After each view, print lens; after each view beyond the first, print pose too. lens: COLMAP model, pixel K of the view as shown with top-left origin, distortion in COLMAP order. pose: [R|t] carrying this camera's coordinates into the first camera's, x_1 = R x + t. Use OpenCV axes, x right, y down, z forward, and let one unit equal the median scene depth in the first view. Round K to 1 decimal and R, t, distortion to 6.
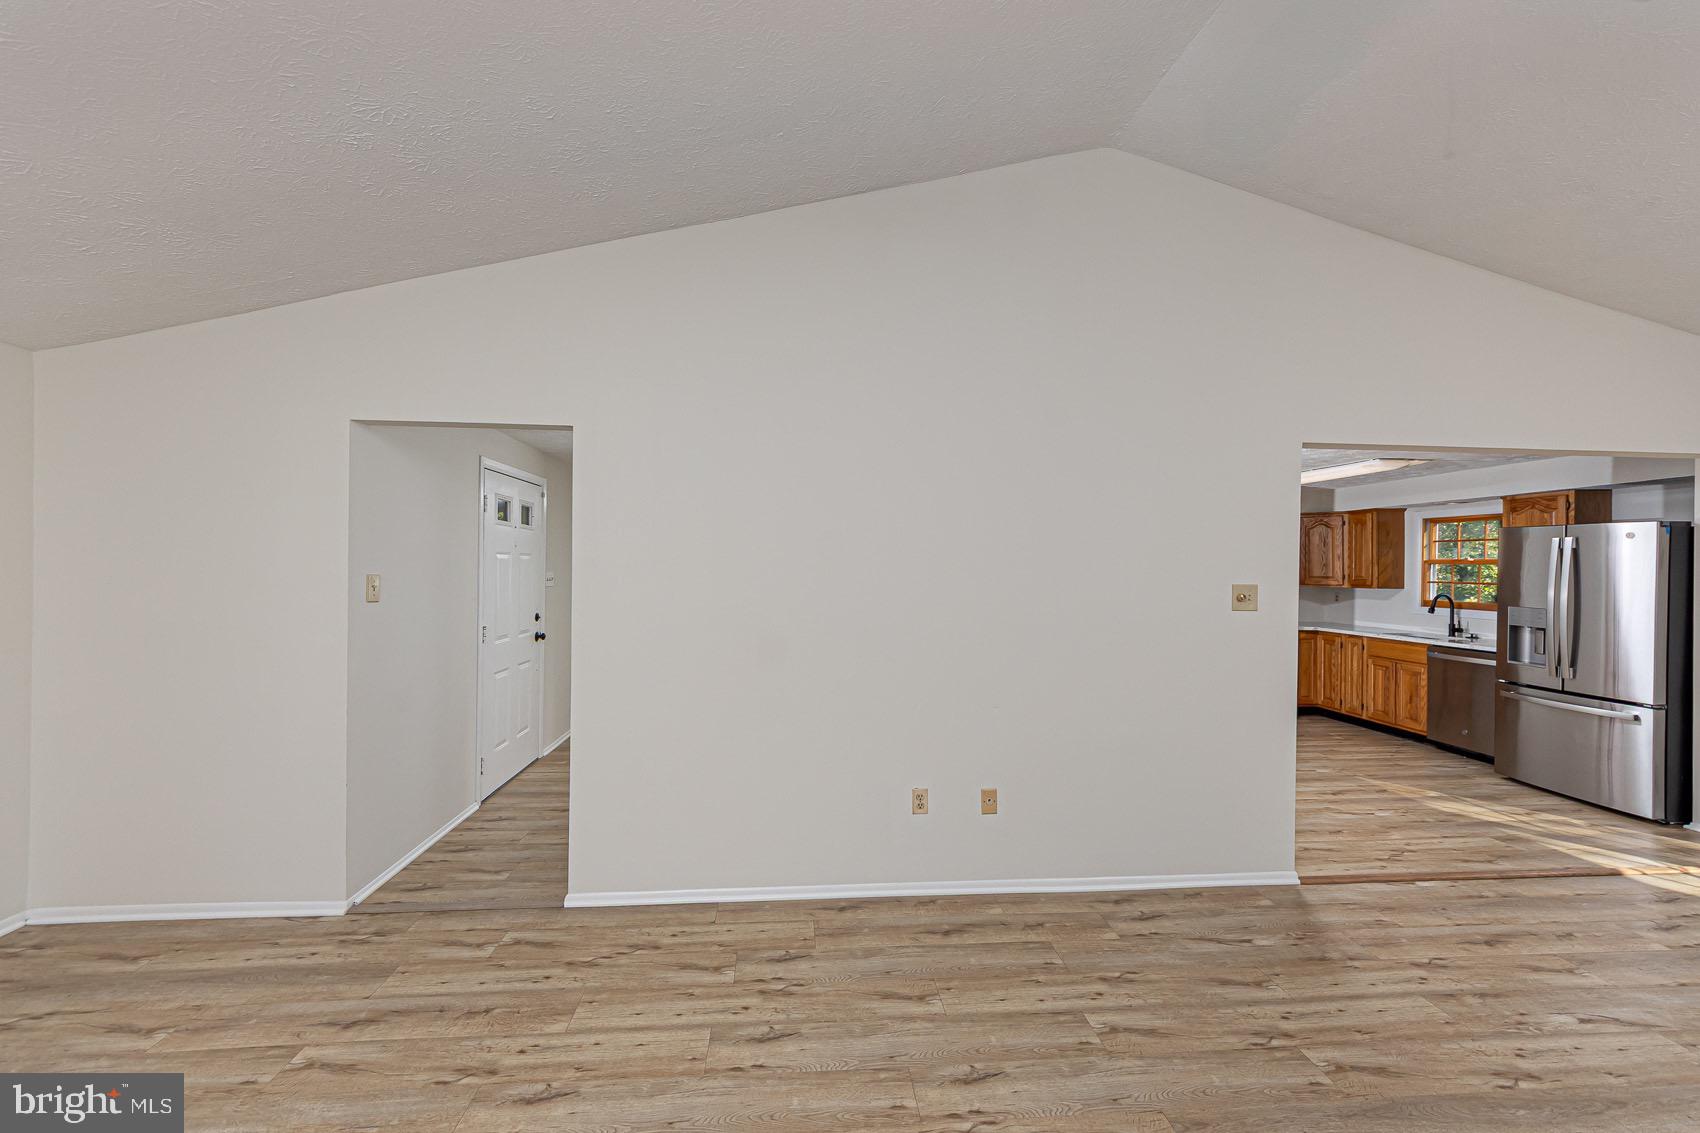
lens RADIAL K [[620.5, 0, 828.5], [0, 620.5, 558.7], [0, 0, 1]] dist [-0.004999, 0.001913]
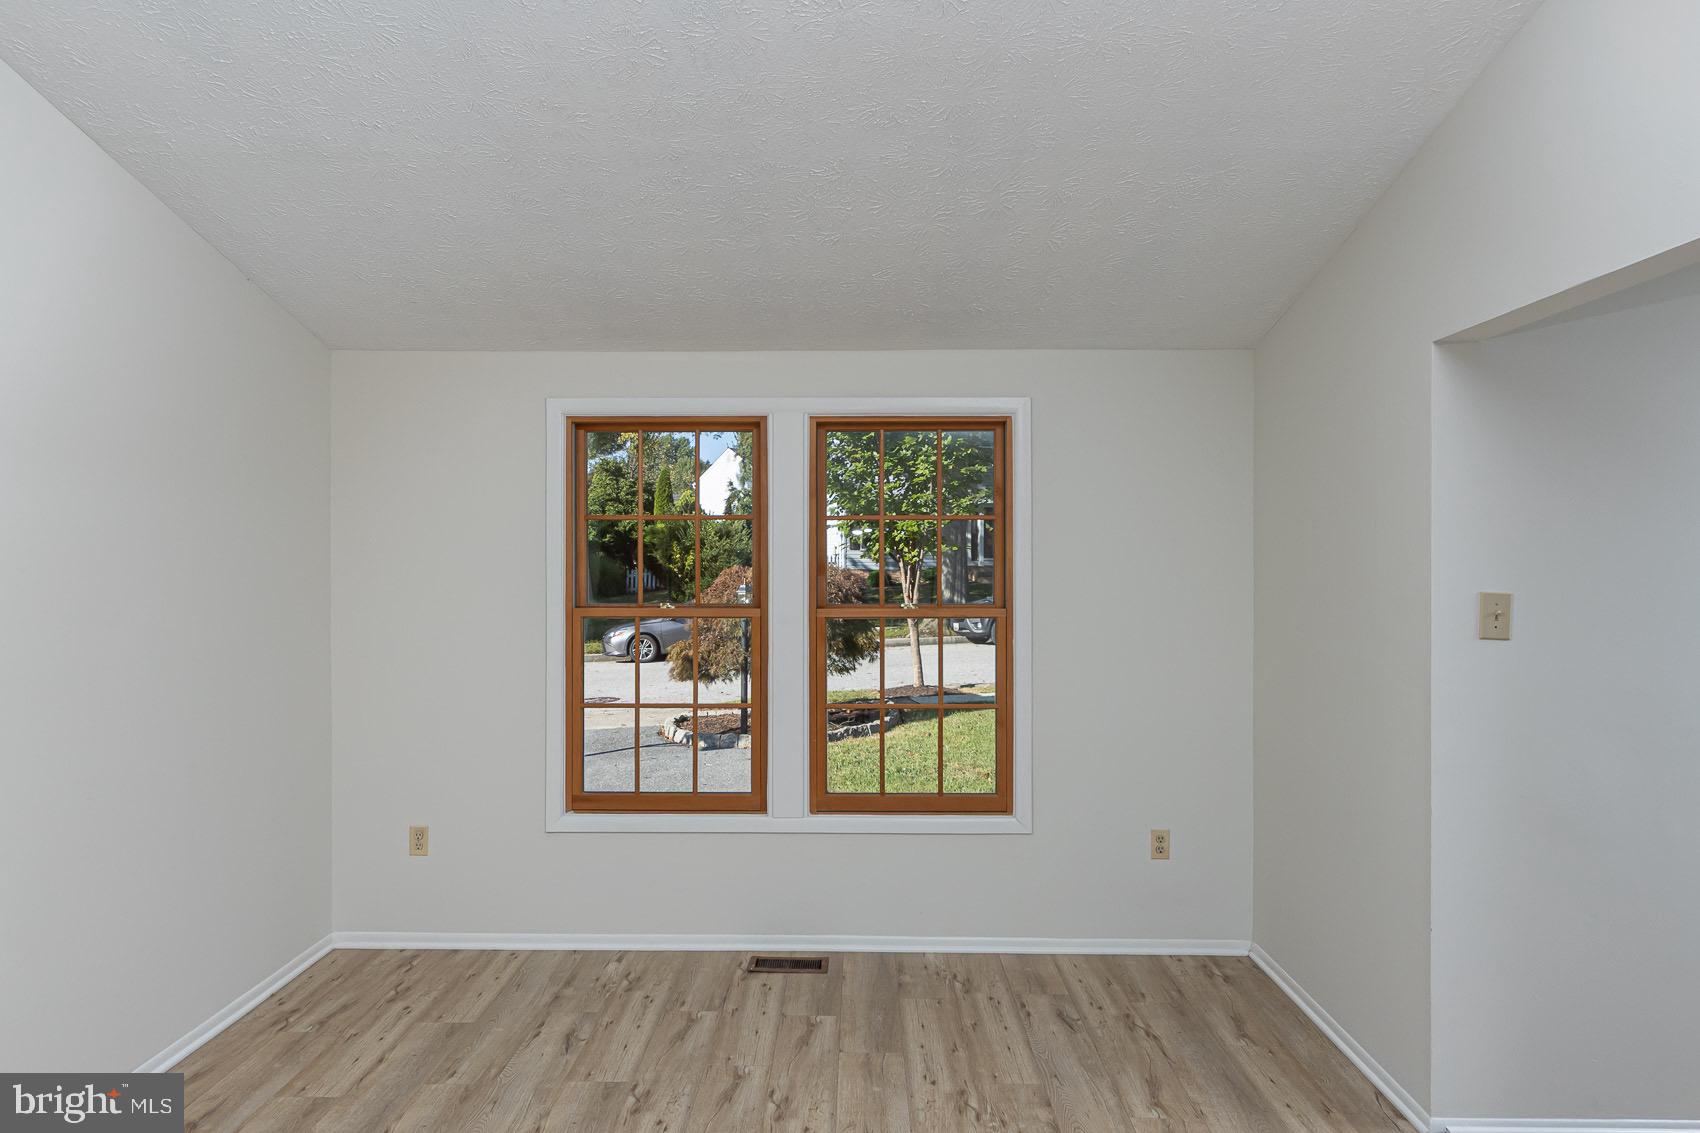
lens RADIAL K [[1052.5, 0, 851.5], [0, 1052.5, 557.2], [0, 0, 1]] dist [0.000287, -0.001346]
pose [[-0.081662, -0.017393, -0.996508, 0.260404], [-0.003759, 0.999846, -0.017143, 0.033741], [0.996653, 0.002346, -0.081715, 0.489940]]
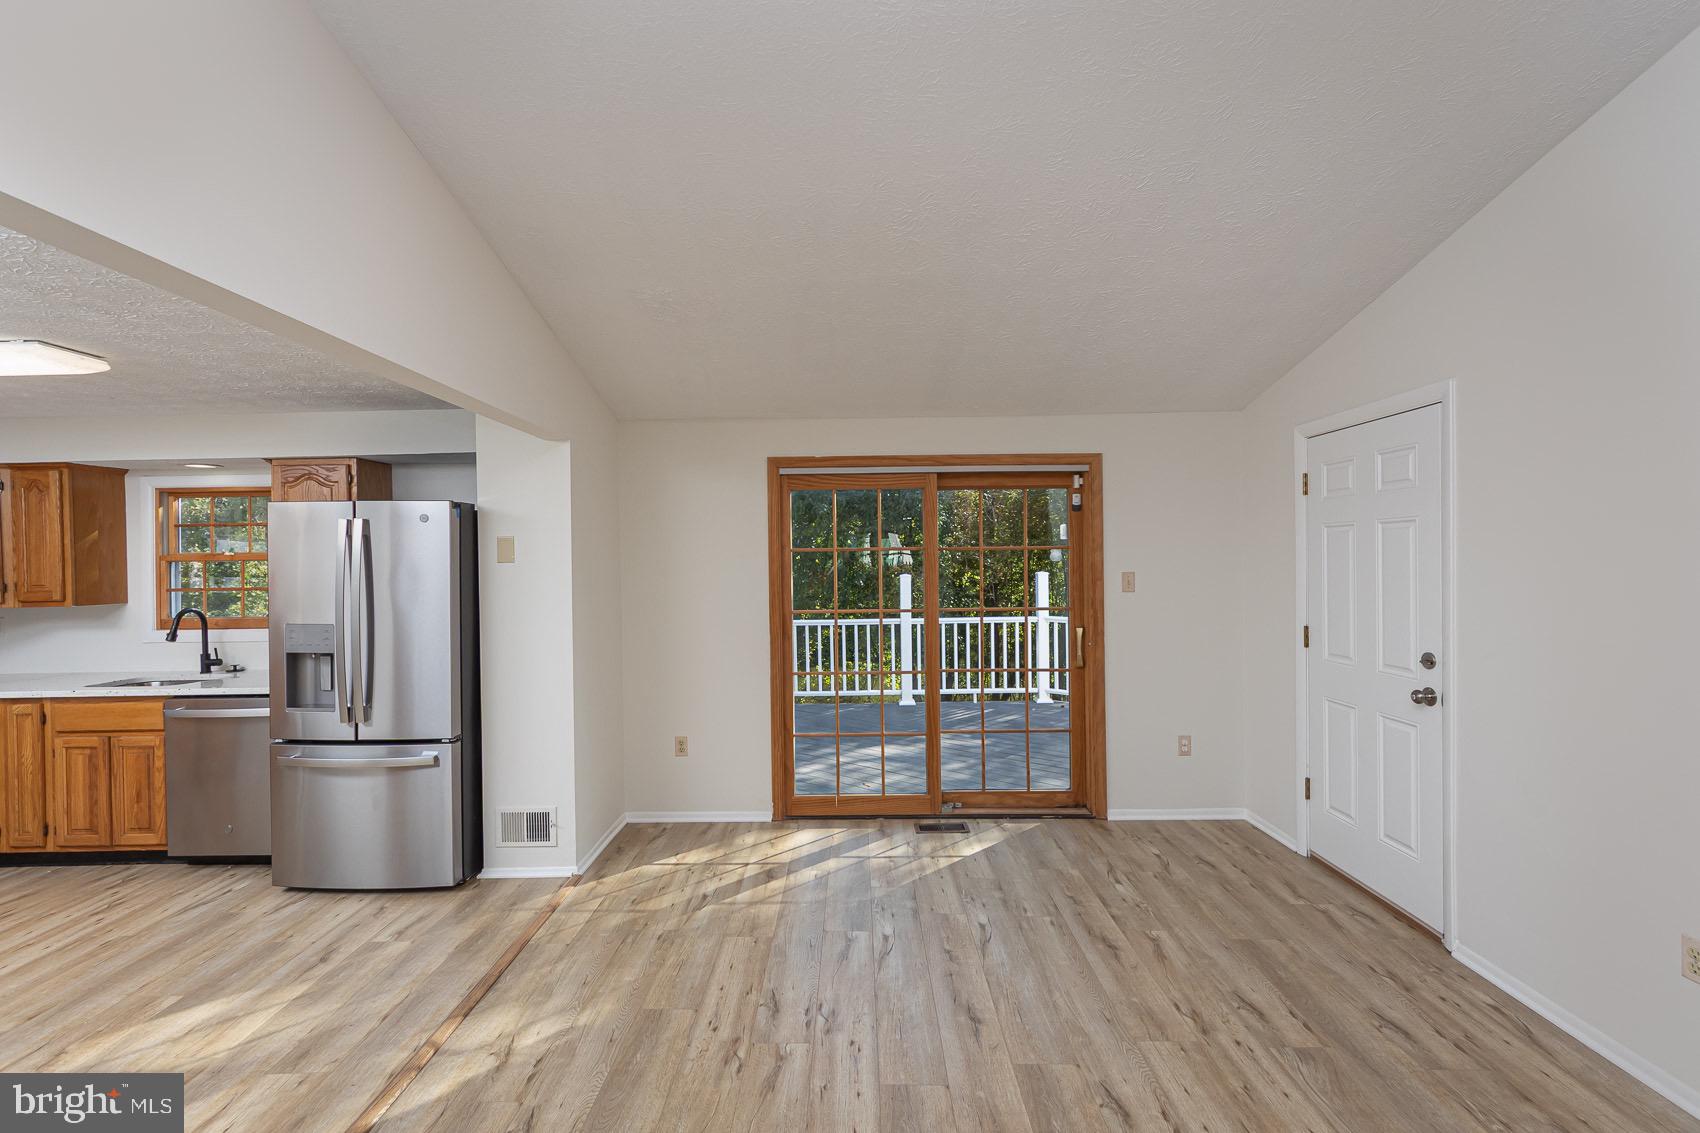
lens RADIAL K [[751.3, 0, 842.4], [0, 751.3, 574.4], [0, 0, 1]] dist [0.001661, -0.000798]
pose [[0.091163, -0.026386, 0.995486, 0.619237], [0.017384, 0.999539, 0.024902, 0.036528], [-0.995684, 0.015035, 0.091580, 0.571577]]
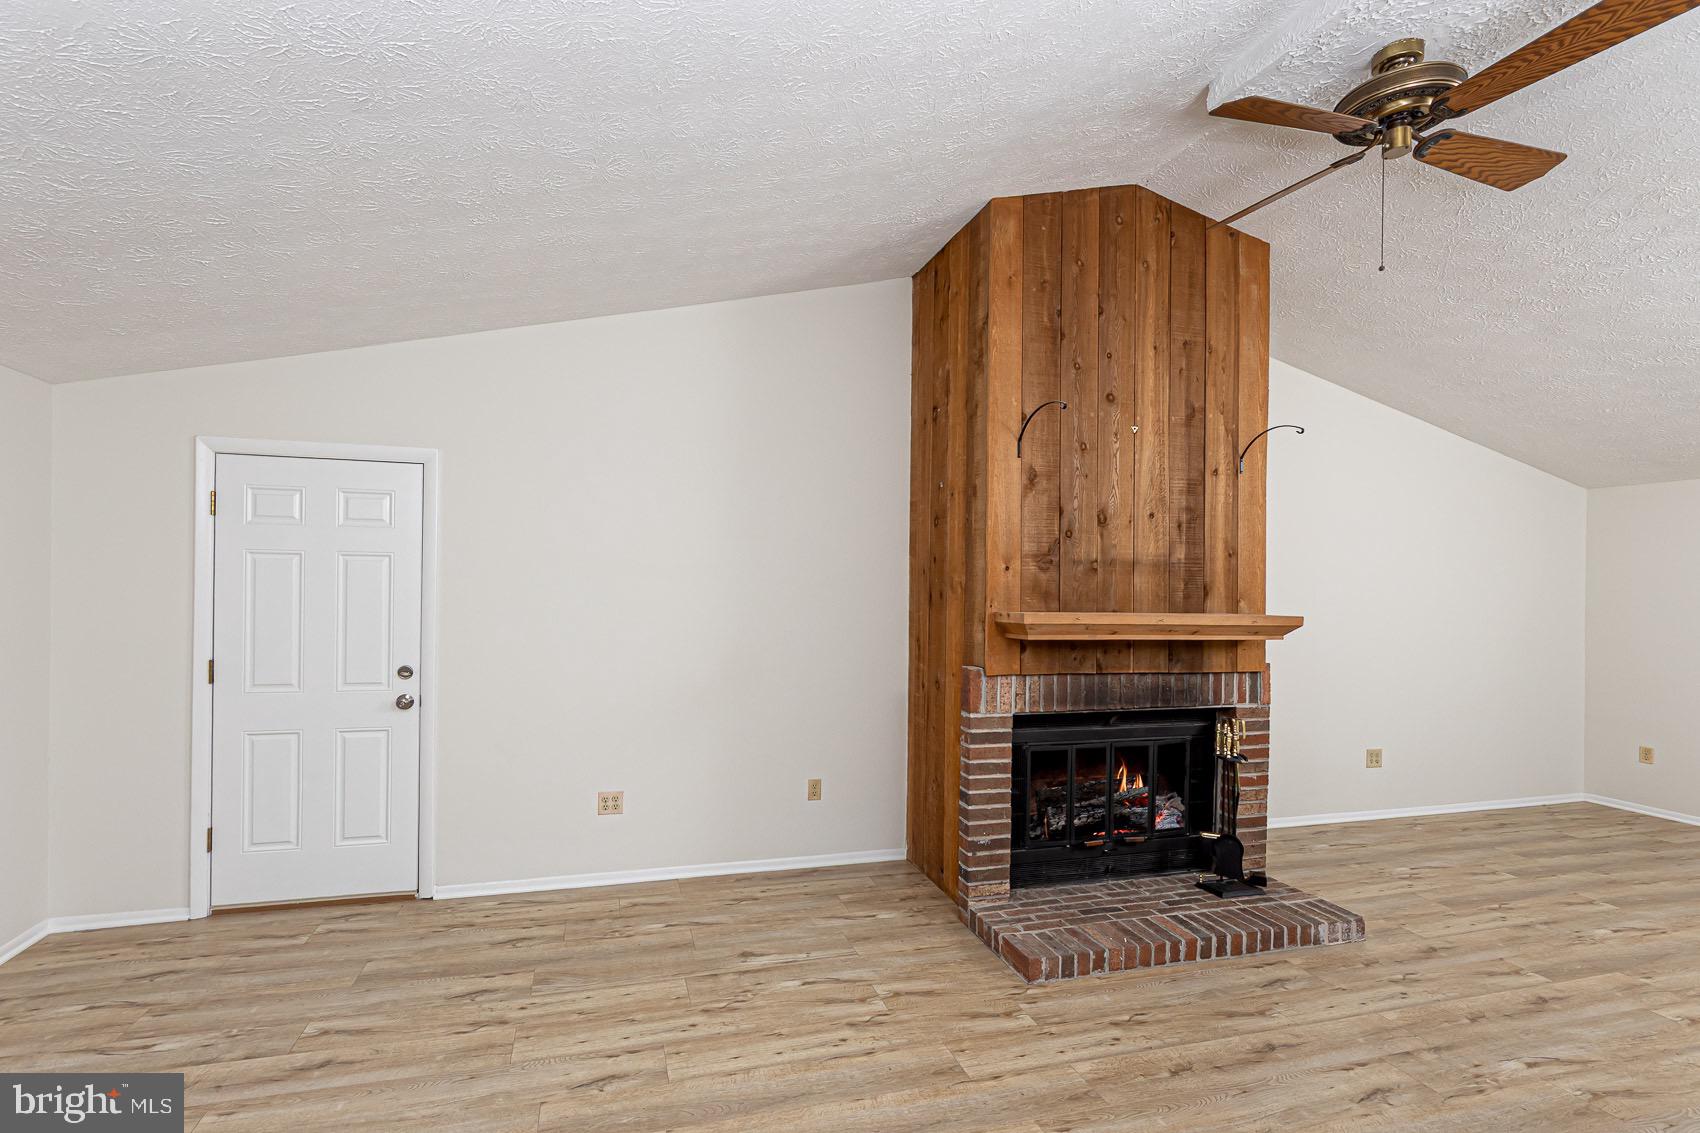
lens RADIAL K [[751.3, 0, 775.2], [0, 751.3, 585.3], [0, 0, 1]] dist [0.001661, -0.000798]
pose [[-0.982305, -0.025049, -0.185606, 1.303381], [-0.025586, 0.999672, 0.000501, 0.032733], [0.185533, 0.005241, -0.982624, 1.183300]]
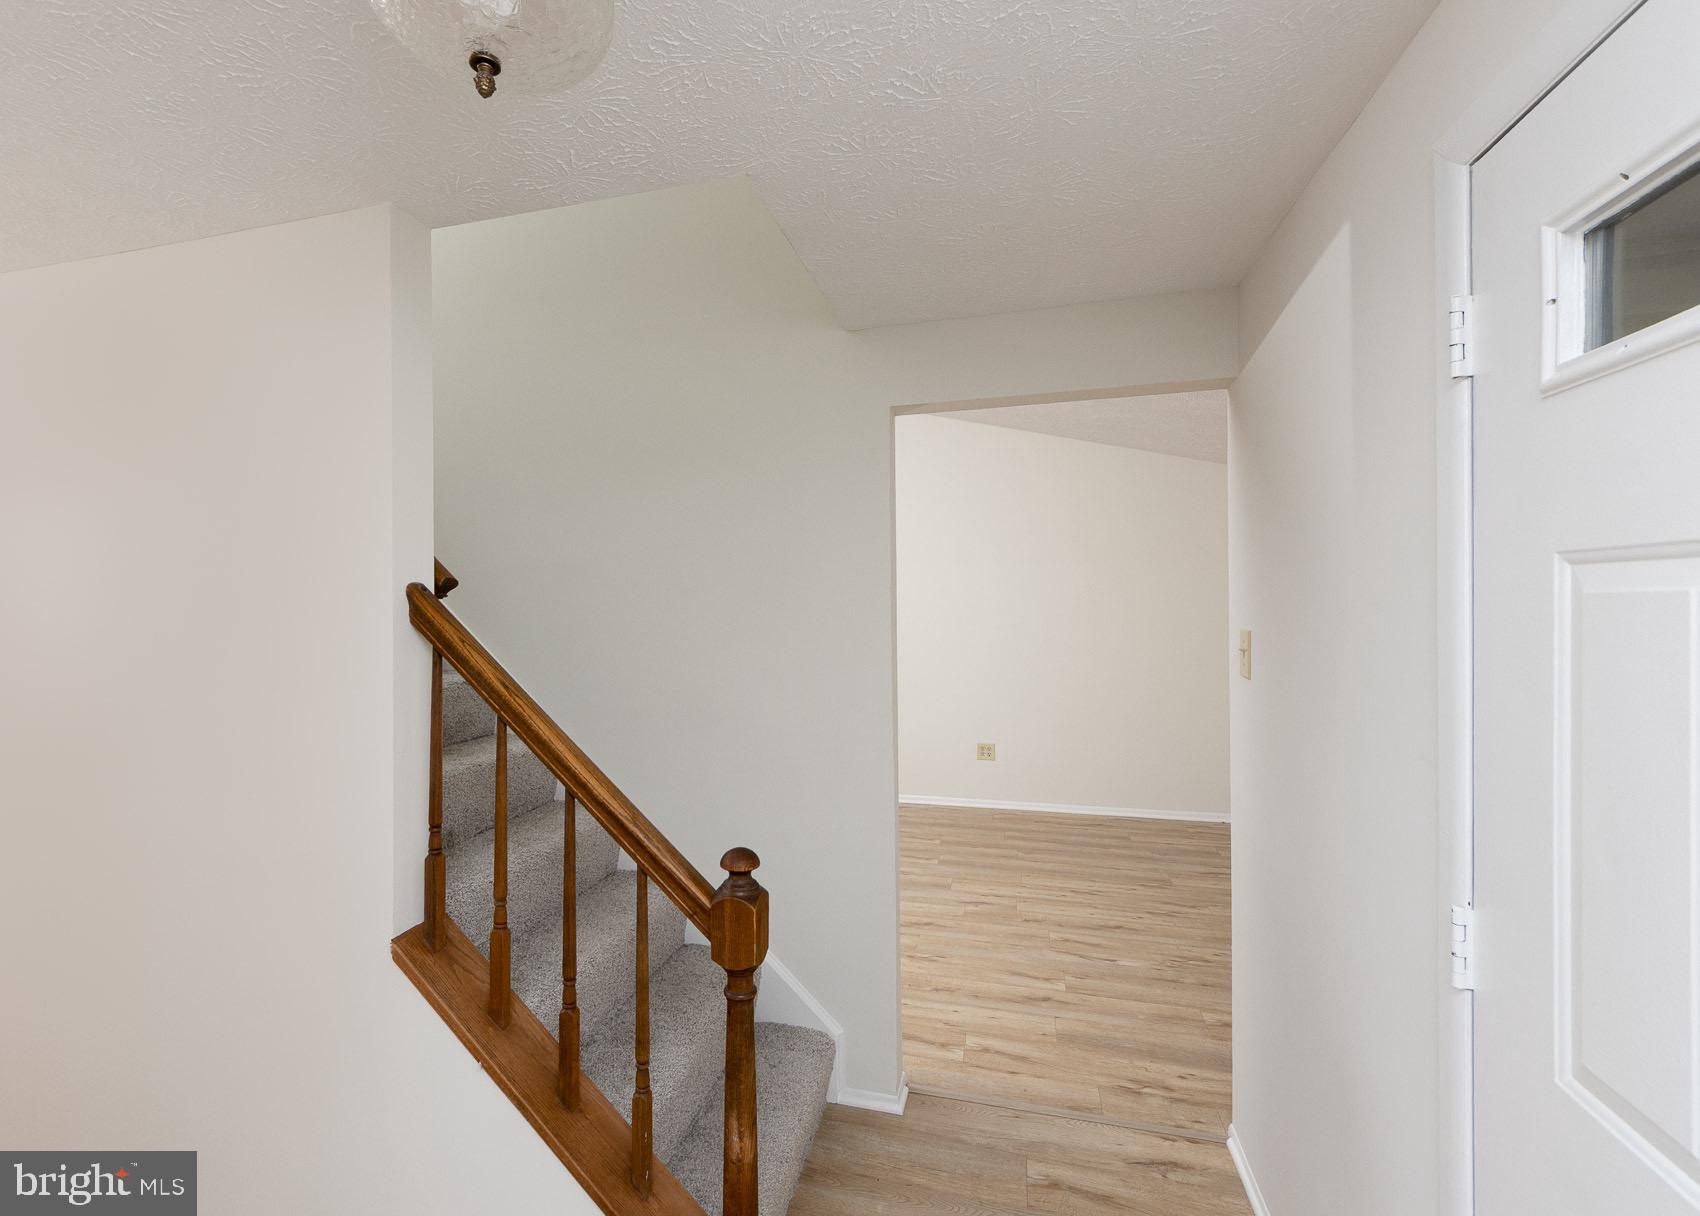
lens RADIAL K [[768.8, 0, 797.9], [0, 768.8, 603.2], [0, 0, 1]] dist [0.001832, 0.000133]
pose [[-0.942572, -0.002476, 0.333992, -0.575098], [-0.002097, 0.999997, 0.001495, 0.001063], [-0.333995, 0.000709, -0.942575, 1.789611]]
